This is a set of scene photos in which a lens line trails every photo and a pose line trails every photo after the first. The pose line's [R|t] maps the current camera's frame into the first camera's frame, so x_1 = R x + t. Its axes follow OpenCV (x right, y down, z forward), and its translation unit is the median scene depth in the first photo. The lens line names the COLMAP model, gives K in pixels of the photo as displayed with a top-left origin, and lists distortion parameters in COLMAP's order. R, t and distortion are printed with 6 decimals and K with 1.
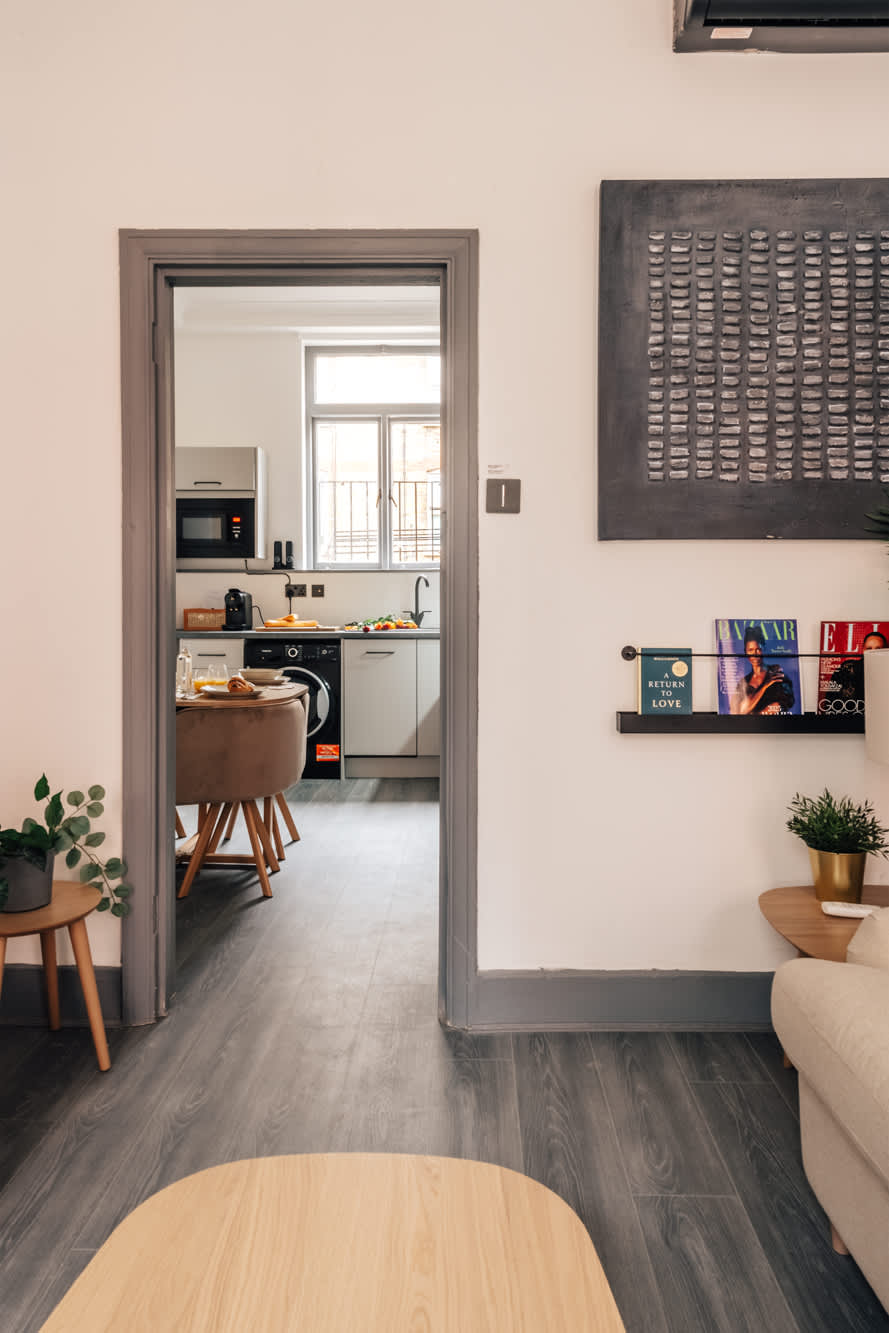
lens RADIAL K [[934.3, 0, 441.4], [0, 934.3, 615.8], [0, 0, 1]] dist [0.015642, -0.004602]
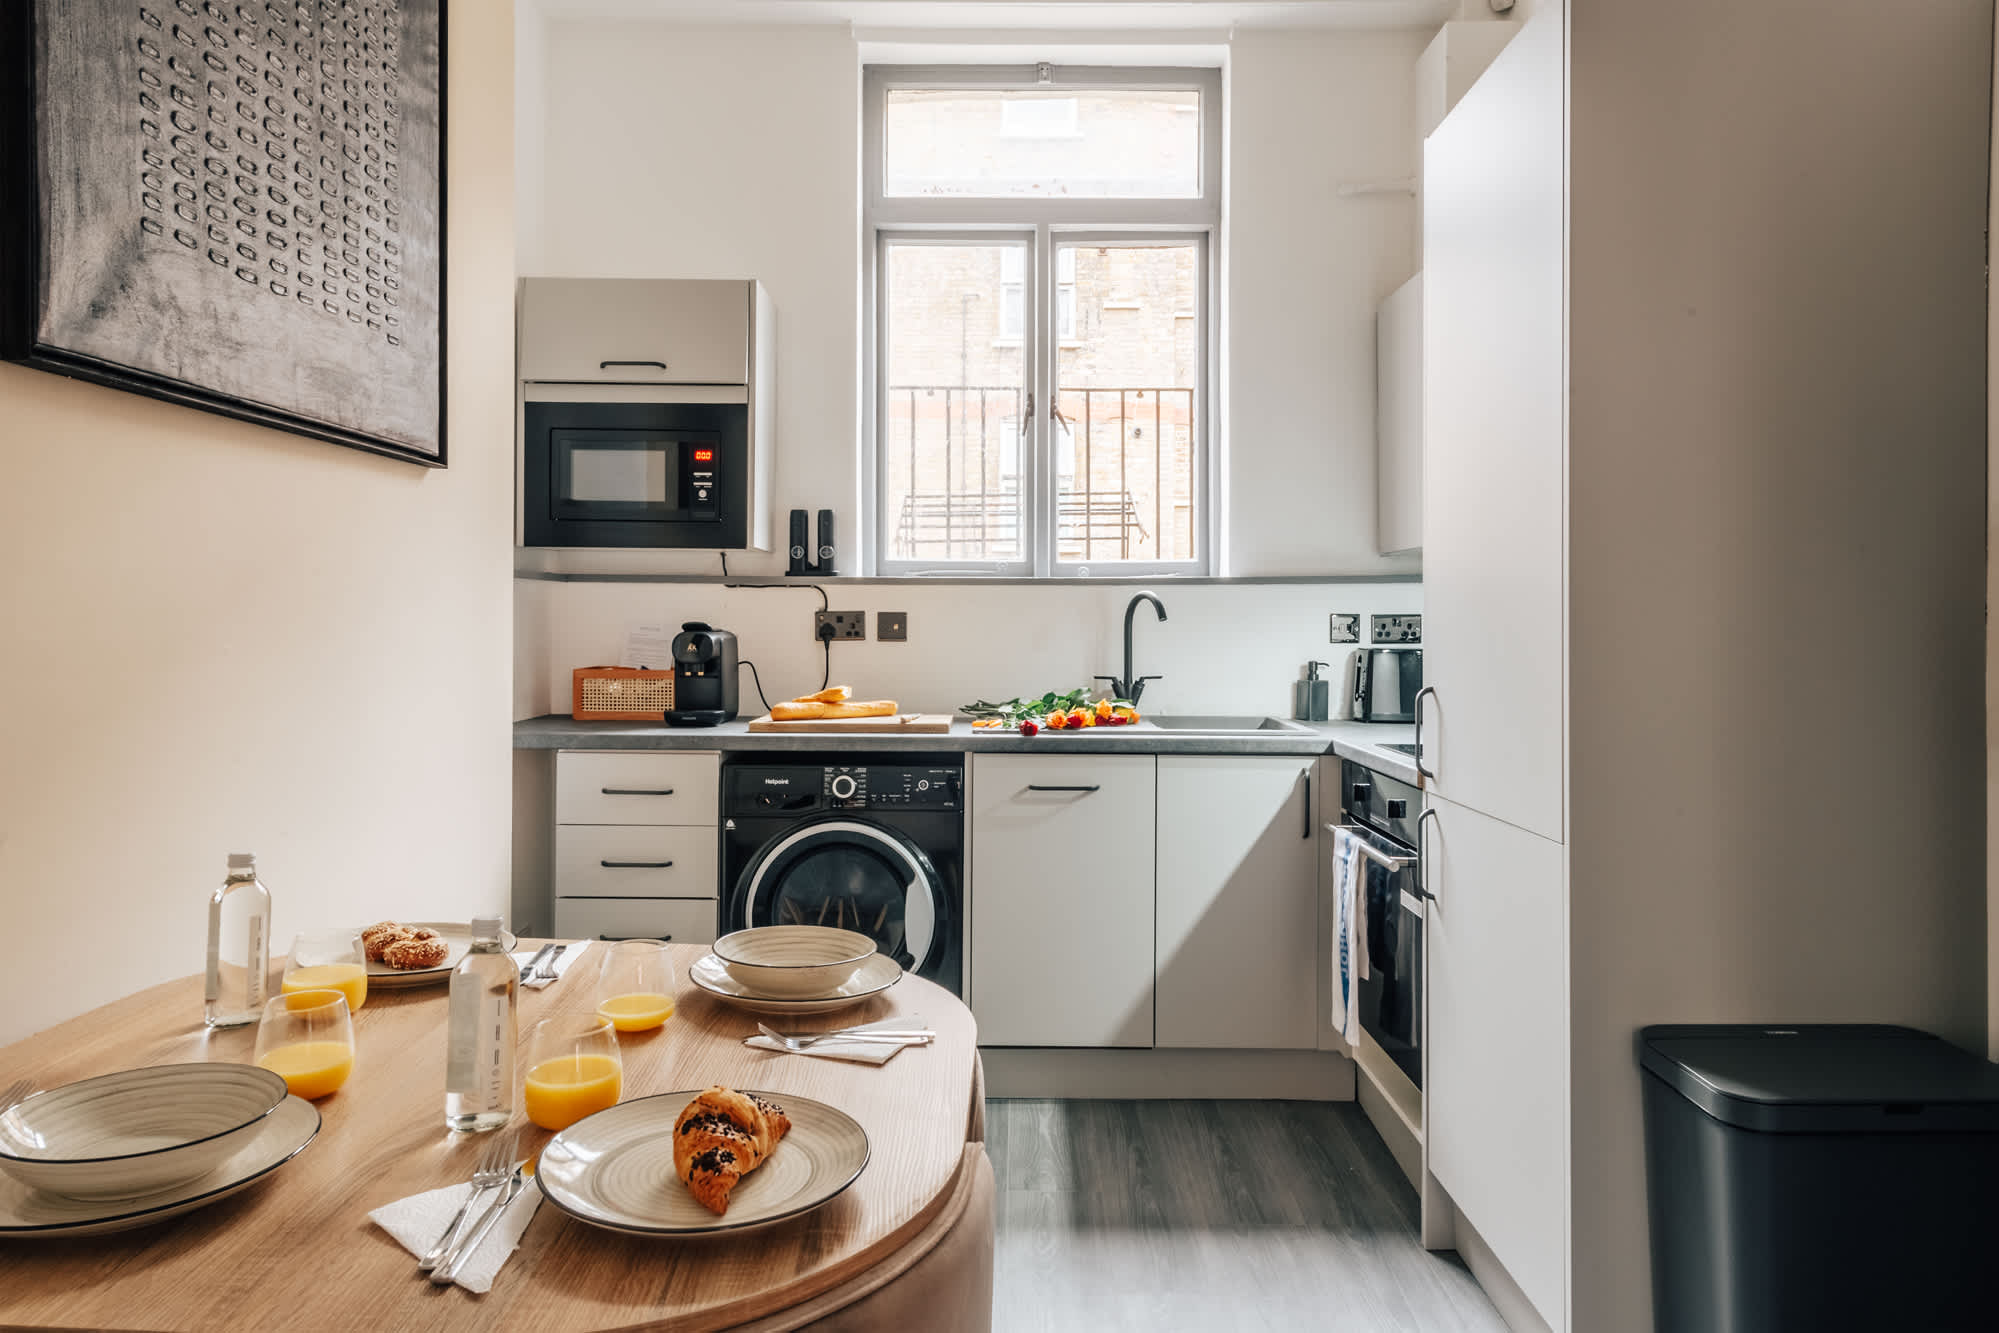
lens RADIAL K [[1270.5, 0, 995.7], [0, 1270.5, 622.8], [0, 0, 1]] dist [0.013007, -0.006230]
pose [[0.999759, 0.007853, 0.020485, -0.251269], [-0.007638, 0.999915, -0.010578, -0.058948], [-0.020566, 0.010419, 0.999734, 1.087445]]
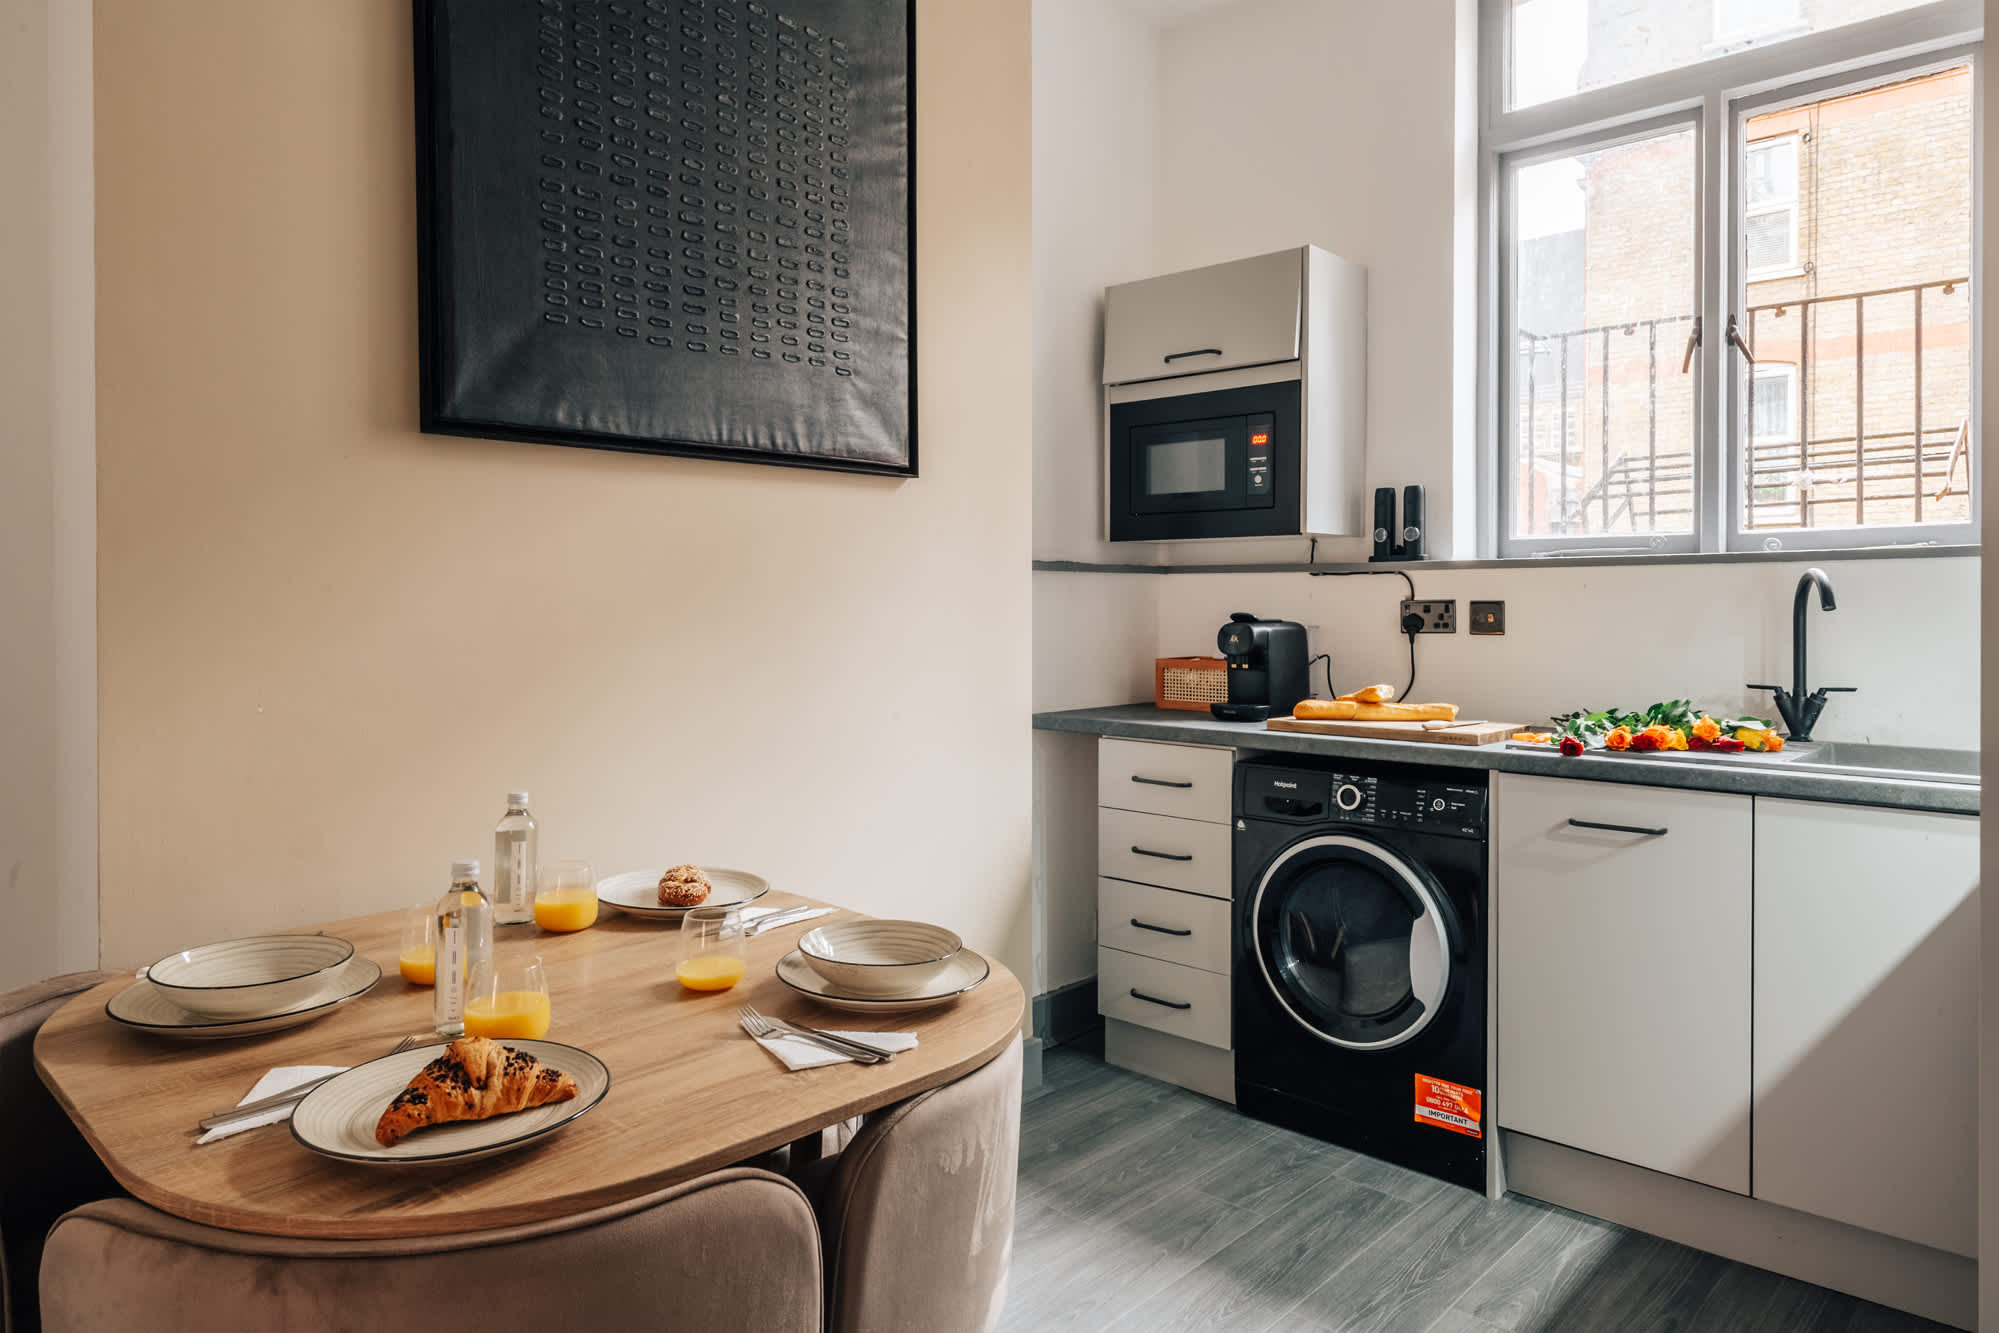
lens RADIAL K [[1270.5, 0, 995.7], [0, 1270.5, 622.8], [0, 0, 1]] dist [0.013007, -0.006230]
pose [[0.750295, 0.012016, -0.660994, 0.136220], [-0.010942, 0.999924, 0.005757, -0.066347], [0.661012, 0.002914, 0.750369, 1.299287]]
